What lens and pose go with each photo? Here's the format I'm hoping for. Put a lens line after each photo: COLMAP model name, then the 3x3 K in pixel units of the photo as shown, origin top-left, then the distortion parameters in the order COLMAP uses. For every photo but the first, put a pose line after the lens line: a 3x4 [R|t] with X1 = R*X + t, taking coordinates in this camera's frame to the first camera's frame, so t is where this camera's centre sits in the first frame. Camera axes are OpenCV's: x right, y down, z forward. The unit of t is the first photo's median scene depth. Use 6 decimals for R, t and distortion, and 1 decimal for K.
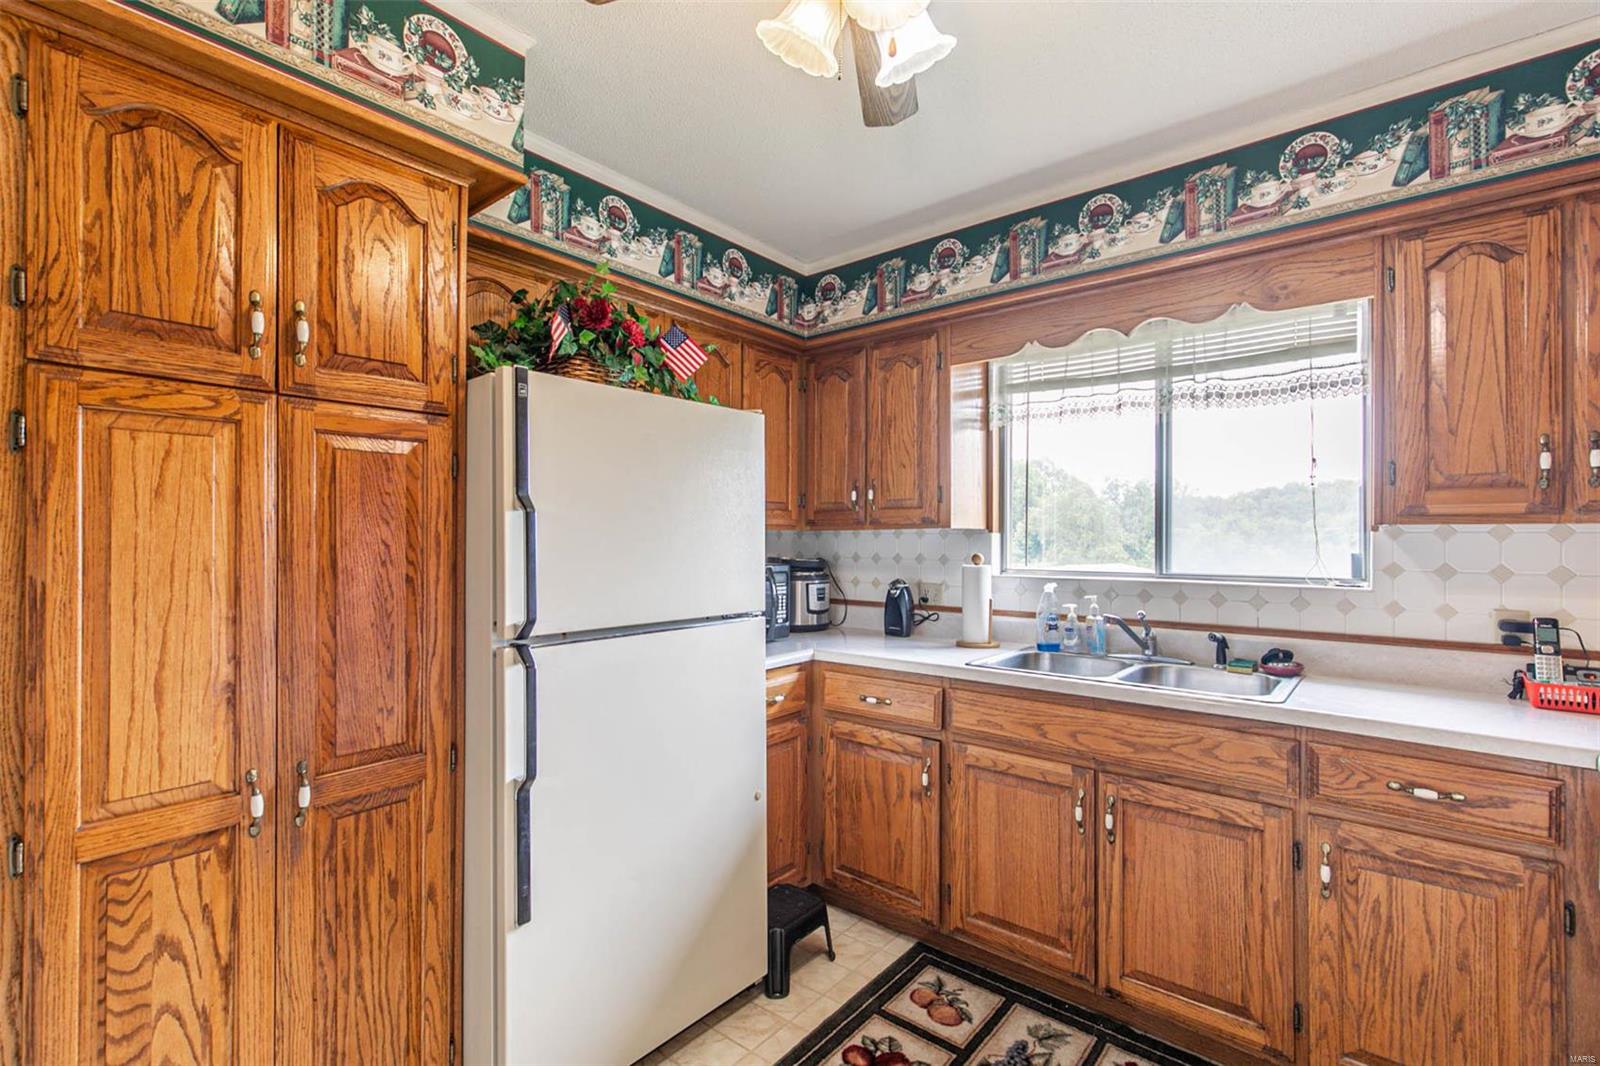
lens RADIAL K [[716.9, 0, 789.8], [0, 716.9, 535.5], [0, 0, 1]] dist [0.001471, 0.000226]
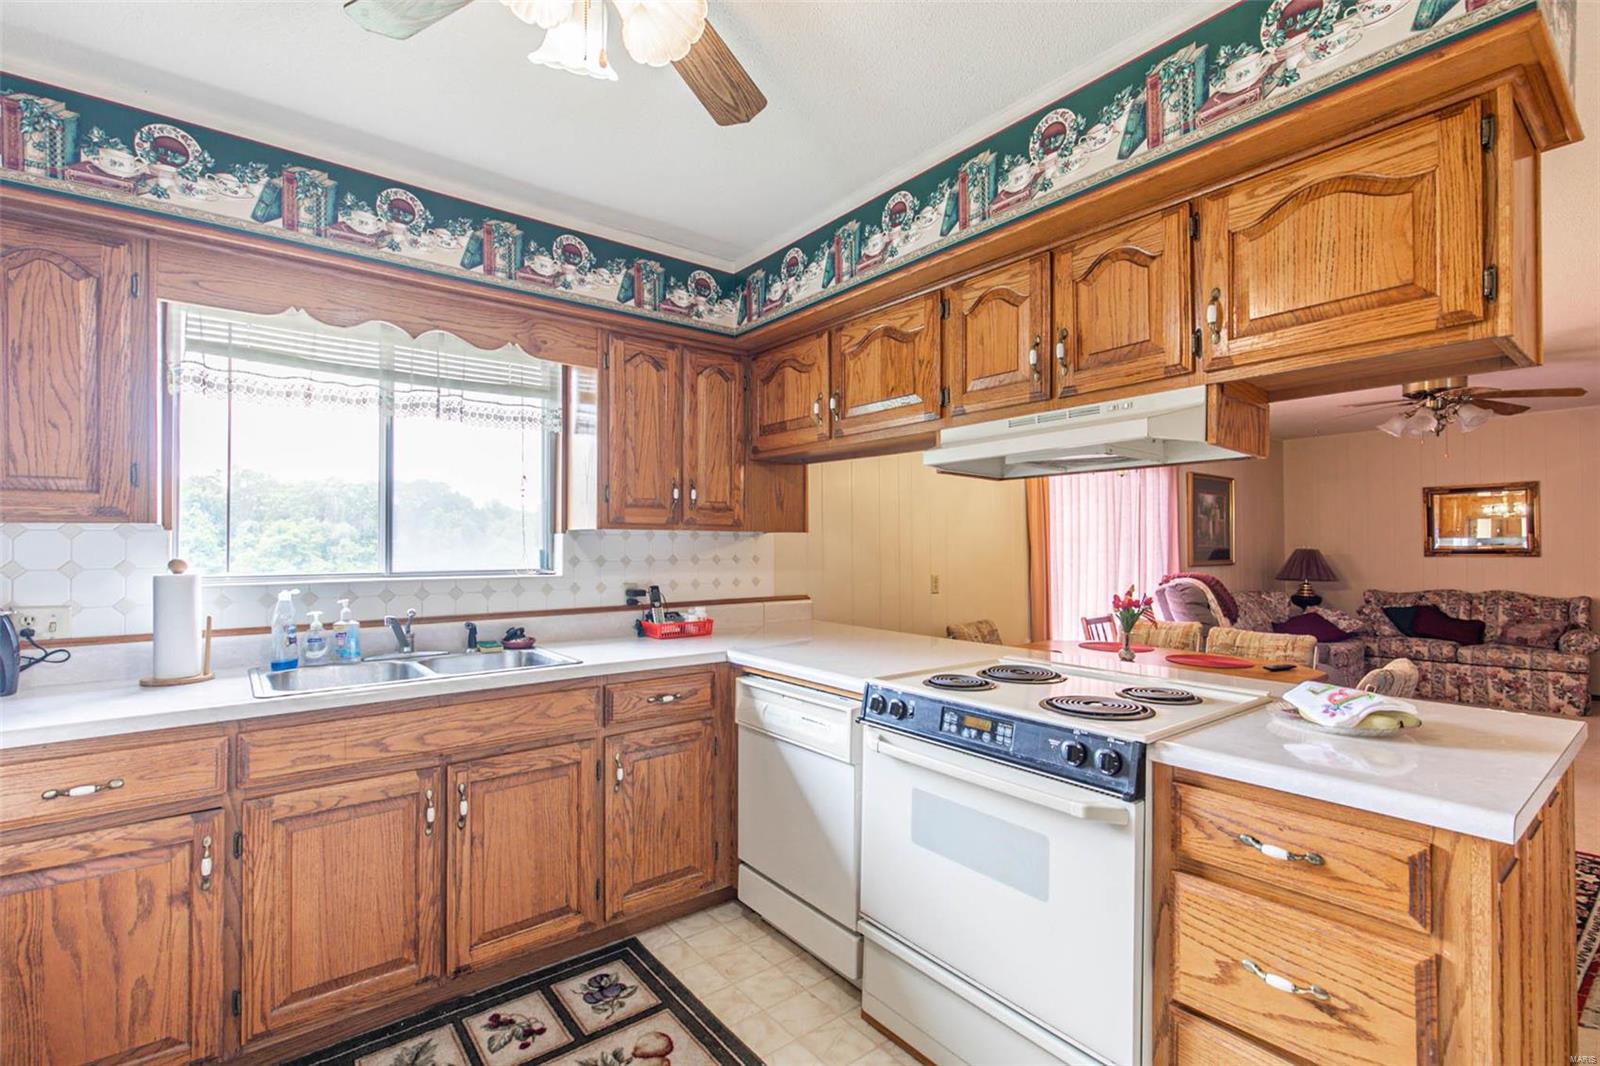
lens RADIAL K [[716.9, 0, 789.8], [0, 716.9, 535.5], [0, 0, 1]] dist [0.001471, 0.000226]
pose [[0.208989, 0.004300, 0.977909, -0.449726], [-0.006245, 0.999976, -0.003063, -0.000159], [-0.977898, -0.005467, 0.209011, 0.293033]]
